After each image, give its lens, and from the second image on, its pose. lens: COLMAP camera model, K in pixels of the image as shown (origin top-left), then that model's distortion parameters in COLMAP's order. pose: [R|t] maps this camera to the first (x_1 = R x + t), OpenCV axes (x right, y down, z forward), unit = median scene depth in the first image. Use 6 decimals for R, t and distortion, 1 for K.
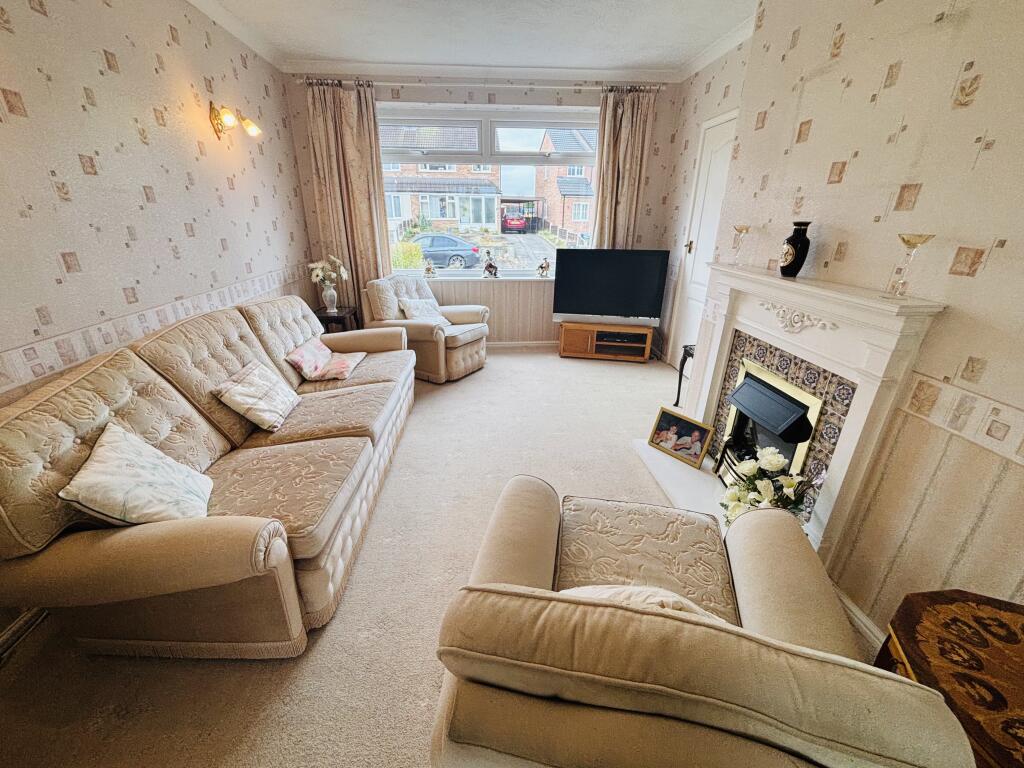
lens RADIAL K [[416.3, 0, 516.8], [0, 416.3, 379.4], [0, 0, 1]] dist [-0.000681, 0.000072]
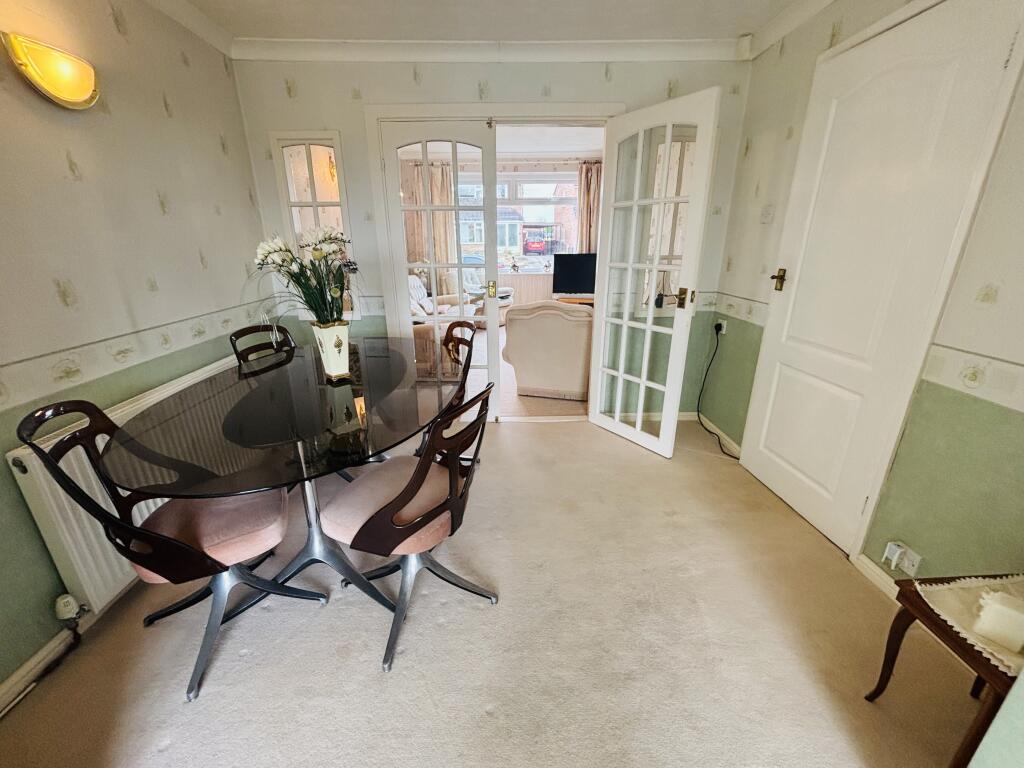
lens RADIAL K [[416.3, 0, 507.6], [0, 416.3, 389.3], [0, 0, 1]] dist [-0.000681, 0.000072]
pose [[0.997348, 0.006806, -0.072460, 0.032450], [-0.009126, 0.999455, -0.031731, 0.276565], [0.072204, 0.032308, 0.996866, -0.645882]]
